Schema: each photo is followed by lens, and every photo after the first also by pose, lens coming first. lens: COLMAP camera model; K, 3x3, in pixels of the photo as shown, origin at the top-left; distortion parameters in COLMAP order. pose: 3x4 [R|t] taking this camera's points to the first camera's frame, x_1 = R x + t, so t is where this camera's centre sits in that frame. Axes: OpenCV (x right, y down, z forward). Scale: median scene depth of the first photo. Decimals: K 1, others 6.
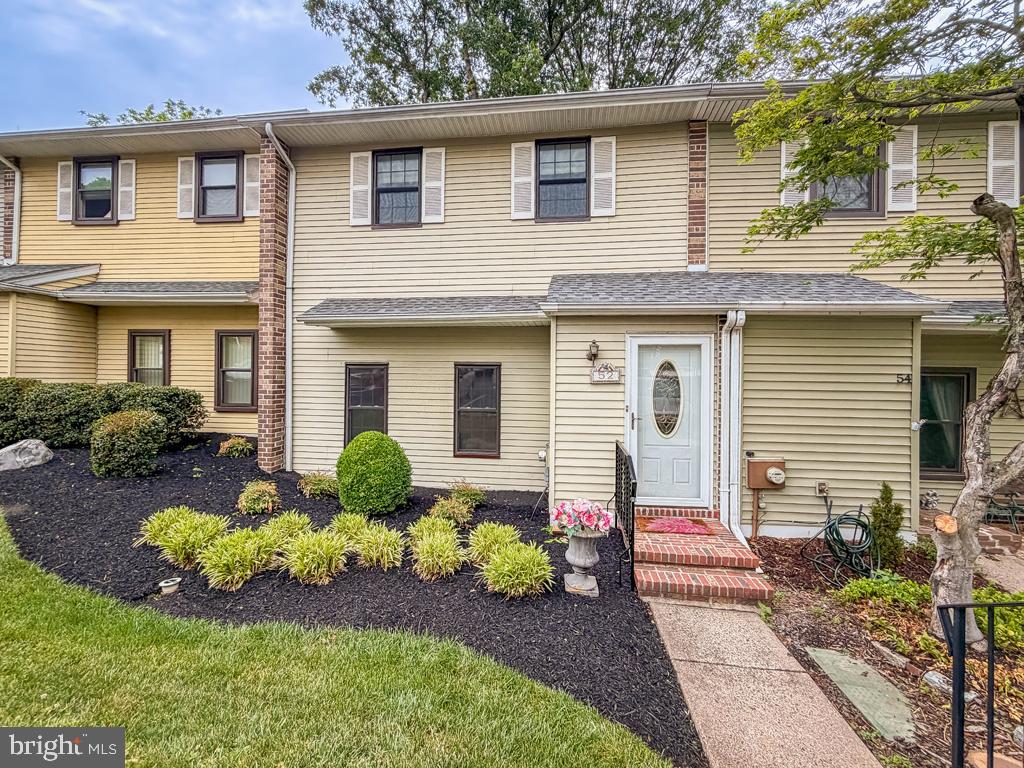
lens RADIAL K [[415.3, 0, 518.4], [0, 415.3, 374.6], [0, 0, 1]] dist [-0.000961, -0.000289]
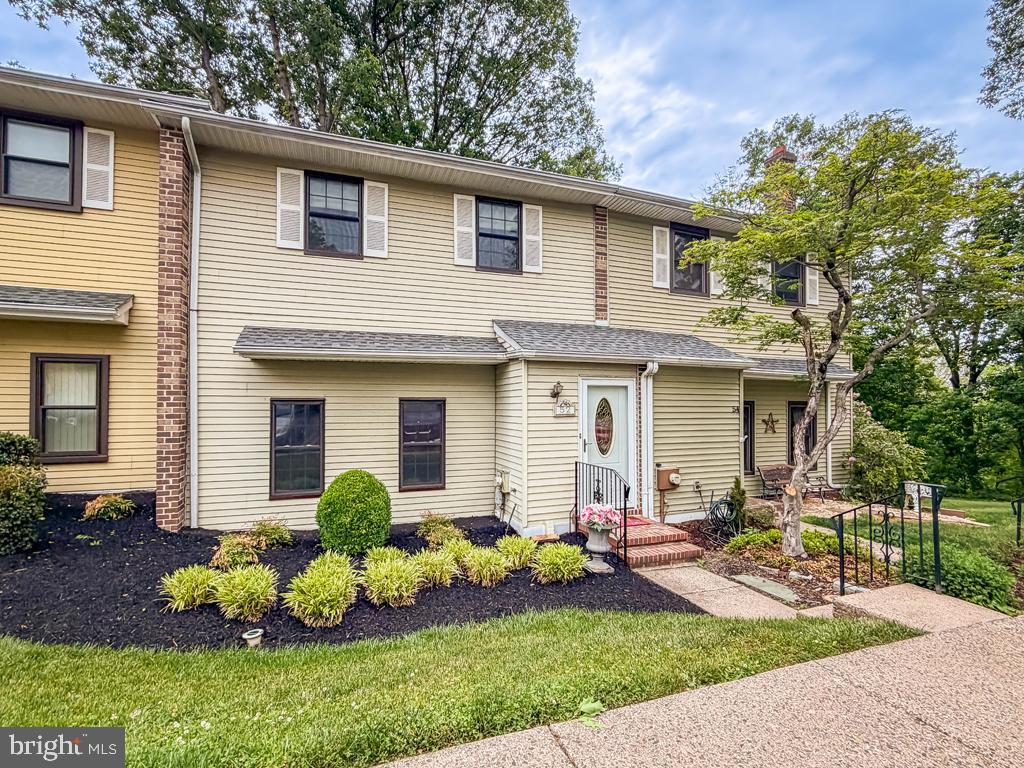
lens RADIAL K [[448.8, 0, 512.0], [0, 448.8, 398.7], [0, 0, 1]] dist [-0.000553, -0.000545]
pose [[0.901534, -0.003614, 0.432692, -0.404925], [0.008942, 0.999907, -0.010279, -0.014820], [-0.432615, 0.013136, 0.901483, -0.108658]]
